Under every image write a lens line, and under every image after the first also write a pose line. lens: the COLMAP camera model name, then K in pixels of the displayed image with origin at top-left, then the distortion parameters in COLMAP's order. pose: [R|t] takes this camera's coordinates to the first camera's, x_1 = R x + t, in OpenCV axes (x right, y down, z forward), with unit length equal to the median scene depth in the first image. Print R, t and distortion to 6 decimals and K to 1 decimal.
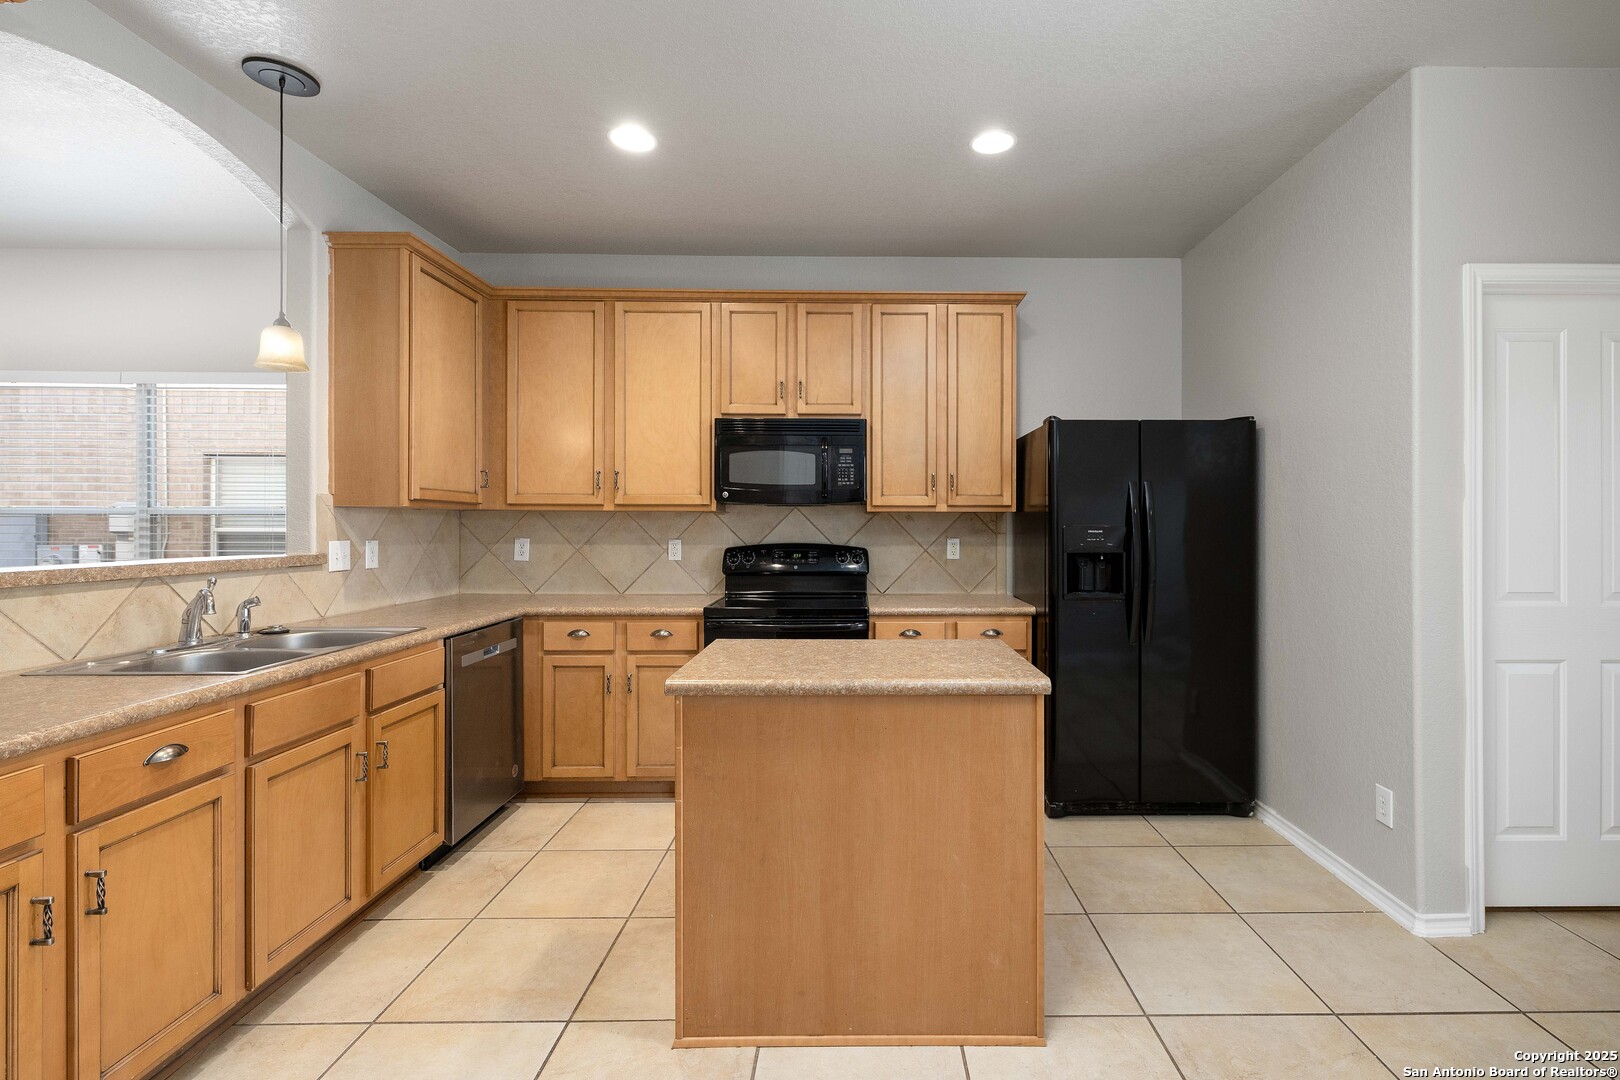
lens RADIAL K [[742.4, 0, 868.4], [0, 742.4, 525.2], [0, 0, 1]] dist [-0.001148, -0.000075]
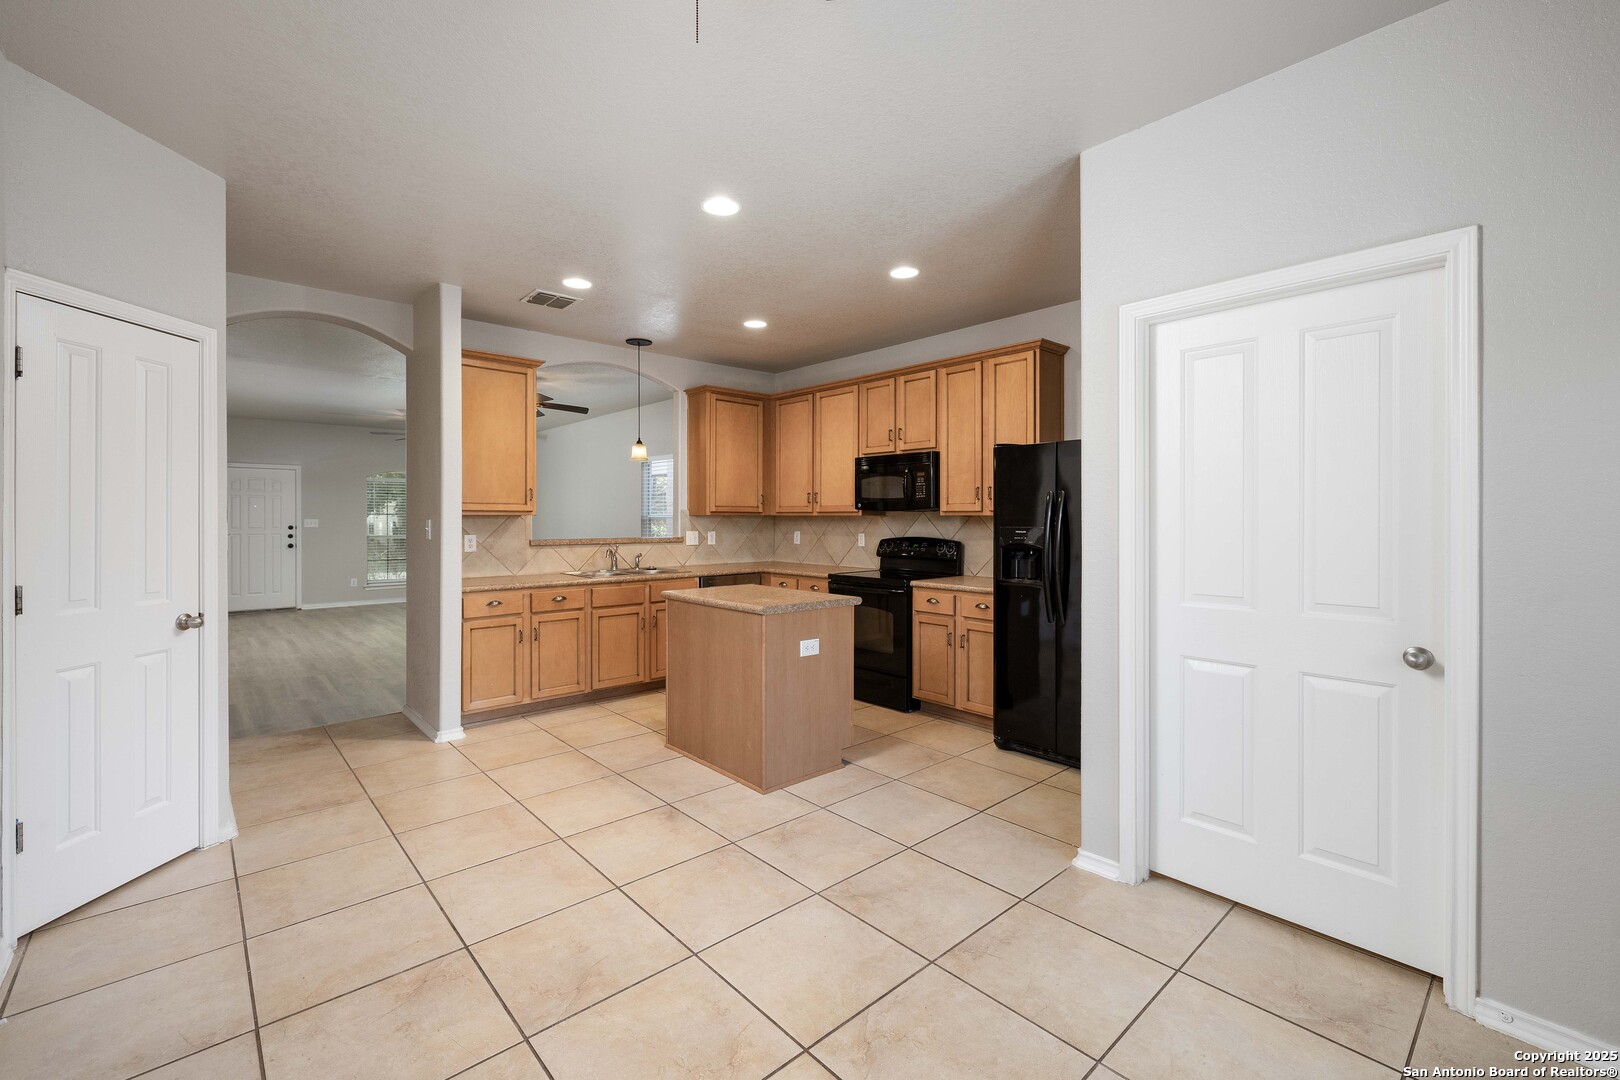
lens RADIAL K [[689.1, 0, 815.3], [0, 689.1, 525.1], [0, 0, 1]] dist [0.000891, -0.000049]
pose [[0.662701, 0.006970, -0.748852, 0.848426], [-0.002139, 0.999970, 0.007414, -0.009826], [0.748881, -0.003311, 0.662696, -0.048211]]
